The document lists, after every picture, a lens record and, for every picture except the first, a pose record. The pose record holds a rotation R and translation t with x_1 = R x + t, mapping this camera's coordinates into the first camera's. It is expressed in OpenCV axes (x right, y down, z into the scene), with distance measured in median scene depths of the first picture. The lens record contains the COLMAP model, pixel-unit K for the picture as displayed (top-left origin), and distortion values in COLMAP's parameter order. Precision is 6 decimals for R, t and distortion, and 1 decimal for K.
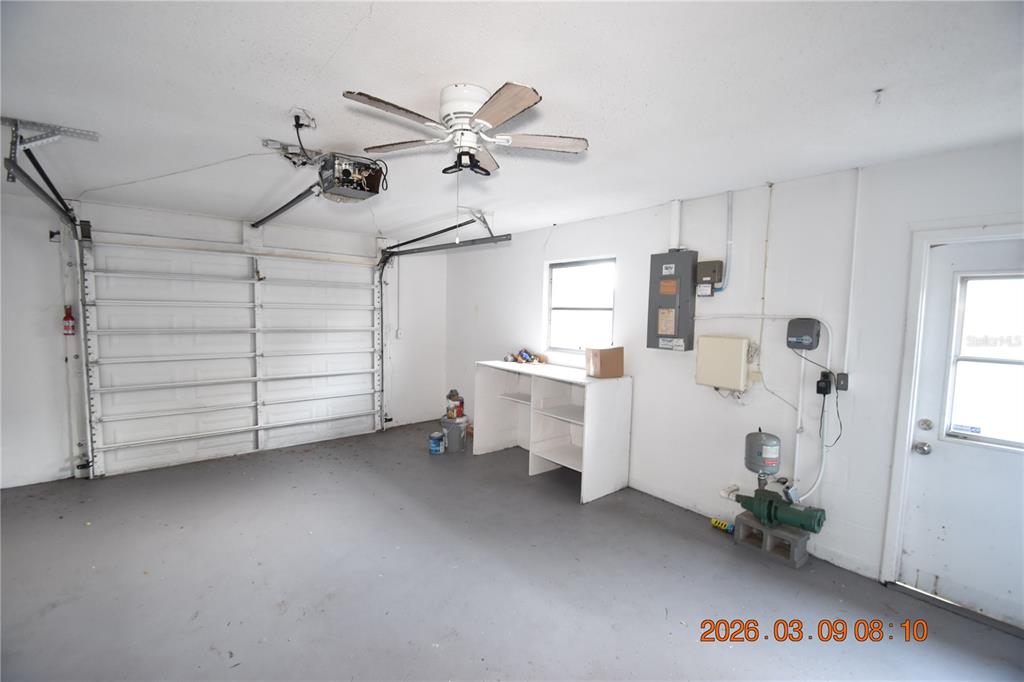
lens RADIAL K [[451.6, 0, 513.6], [0, 451.6, 340.6], [0, 0, 1]] dist [-0.003838, -0.001529]
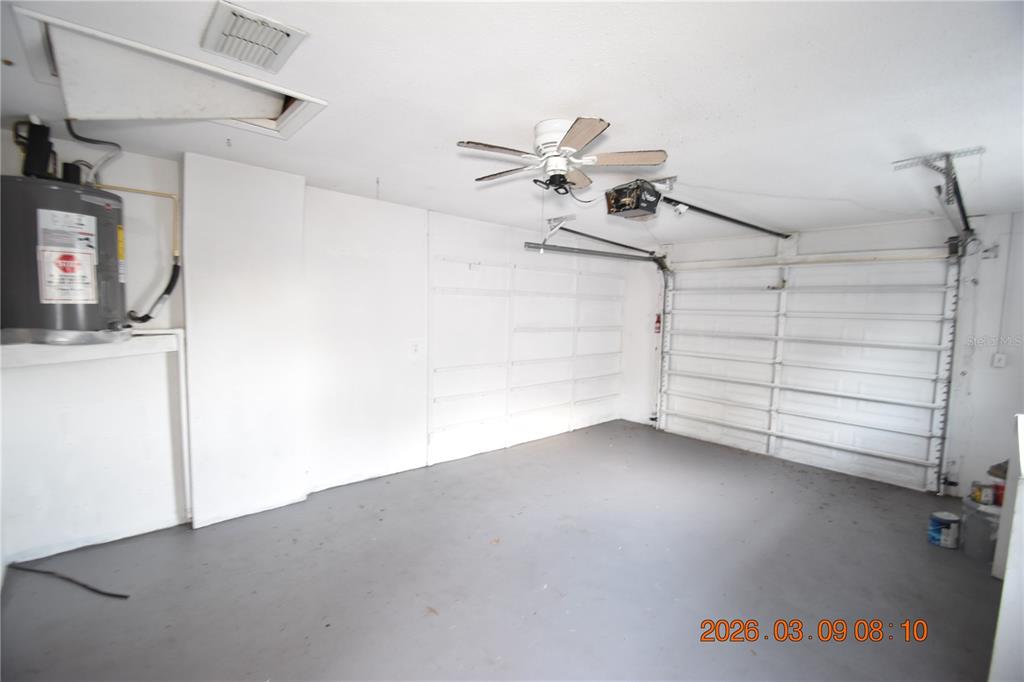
lens RADIAL K [[451.6, 0, 511.8], [0, 451.6, 343.3], [0, 0, 1]] dist [-0.003838, -0.001529]
pose [[0.032980, 0.054136, -0.997989, 0.433992], [-0.093908, 0.994282, 0.050831, -0.006894], [0.995034, 0.092043, 0.037875, 0.357337]]
